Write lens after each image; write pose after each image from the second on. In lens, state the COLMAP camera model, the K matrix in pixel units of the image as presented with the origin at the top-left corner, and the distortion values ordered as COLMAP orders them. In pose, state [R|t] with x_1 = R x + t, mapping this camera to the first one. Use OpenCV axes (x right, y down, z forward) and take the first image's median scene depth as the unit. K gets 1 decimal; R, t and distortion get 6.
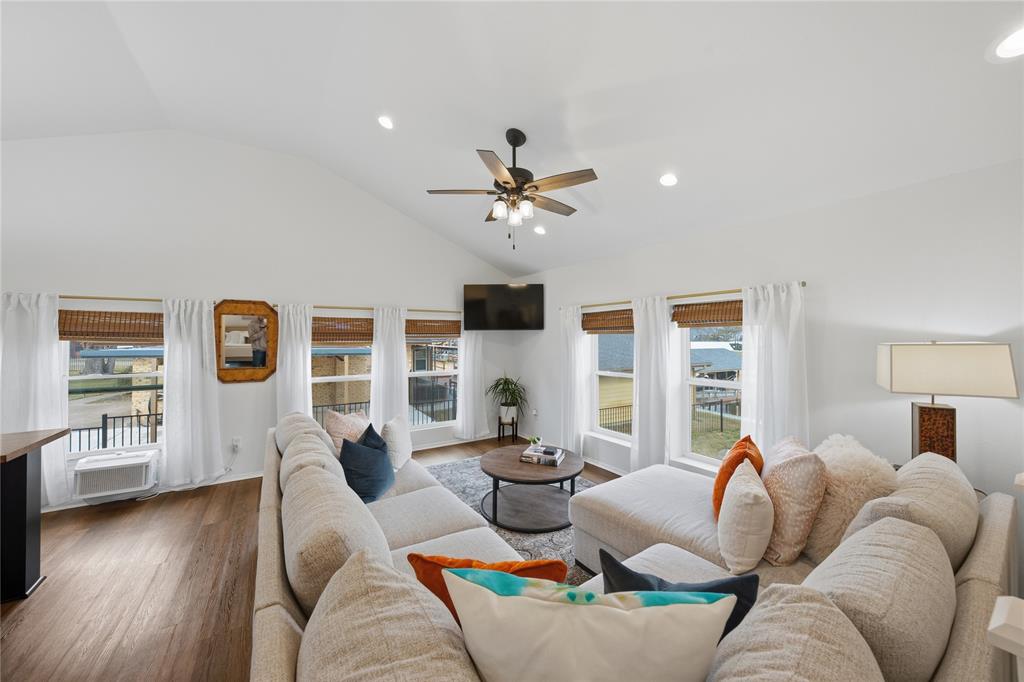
lens RADIAL K [[361.4, 0, 514.4], [0, 361.4, 324.4], [0, 0, 1]] dist [-0.033345, 0.005747]
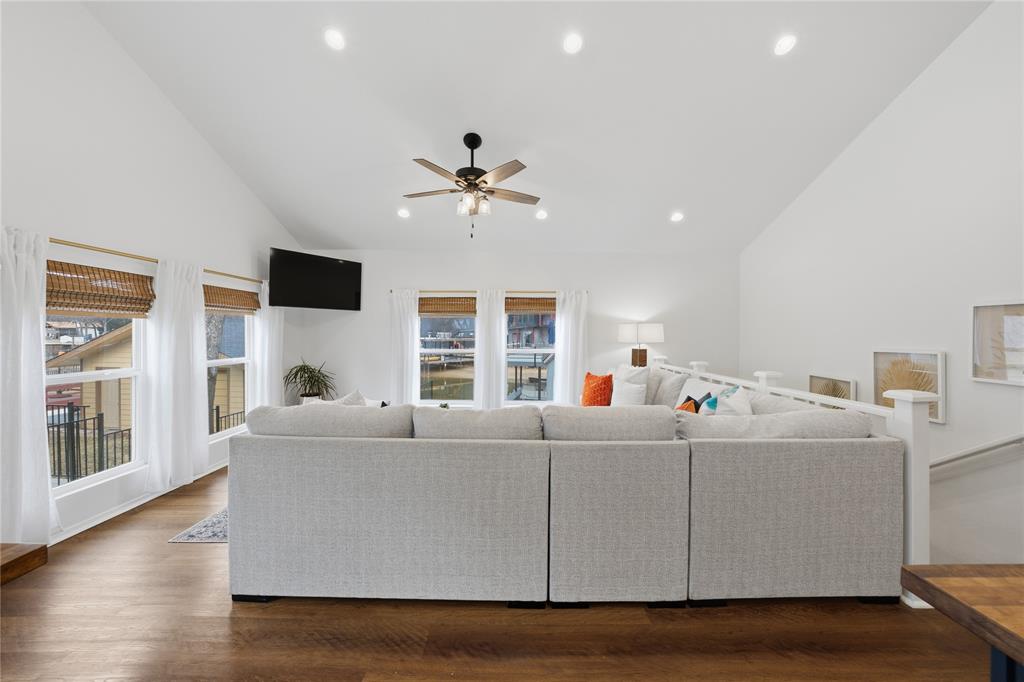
lens RADIAL K [[361.4, 0, 514.4], [0, 361.4, 324.4], [0, 0, 1]] dist [-0.033345, 0.005747]
pose [[0.551458, 0.023720, 0.833865, -0.630744], [-0.038293, 0.999262, -0.003101, 0.049990], [-0.833323, -0.030221, 0.551960, 0.165907]]
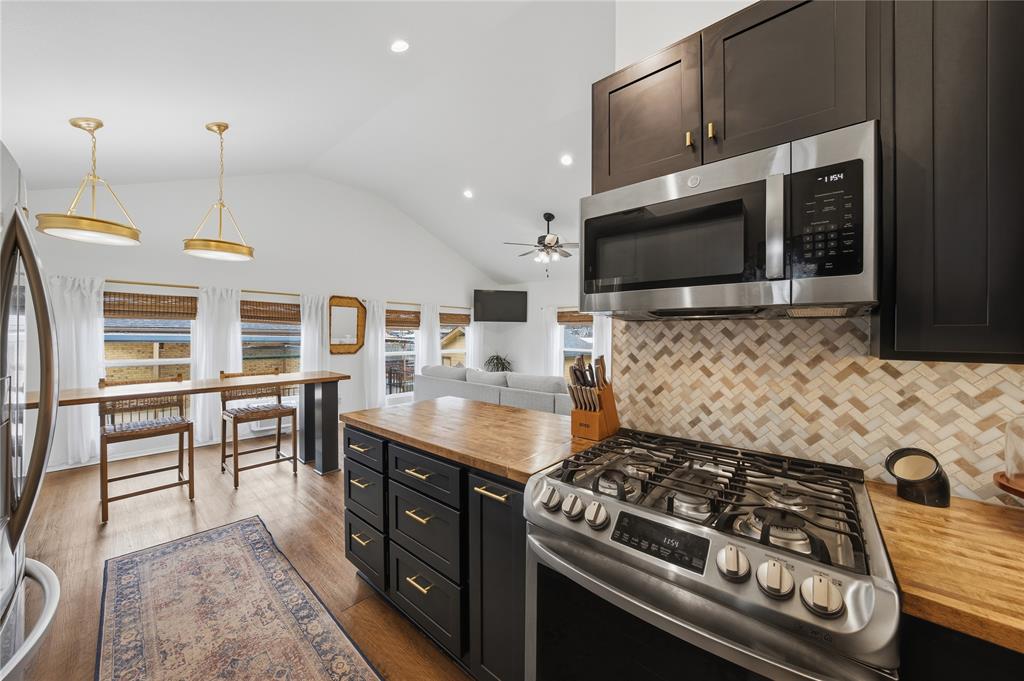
lens RADIAL K [[361.4, 0, 514.4], [0, 361.4, 323.9], [0, 0, 1]] dist [-0.033345, 0.005747]
pose [[0.962640, 0.017891, 0.270194, -0.478390], [-0.020688, 0.999758, 0.007508, 0.016543], [-0.269994, -0.012817, 0.962777, -0.545585]]
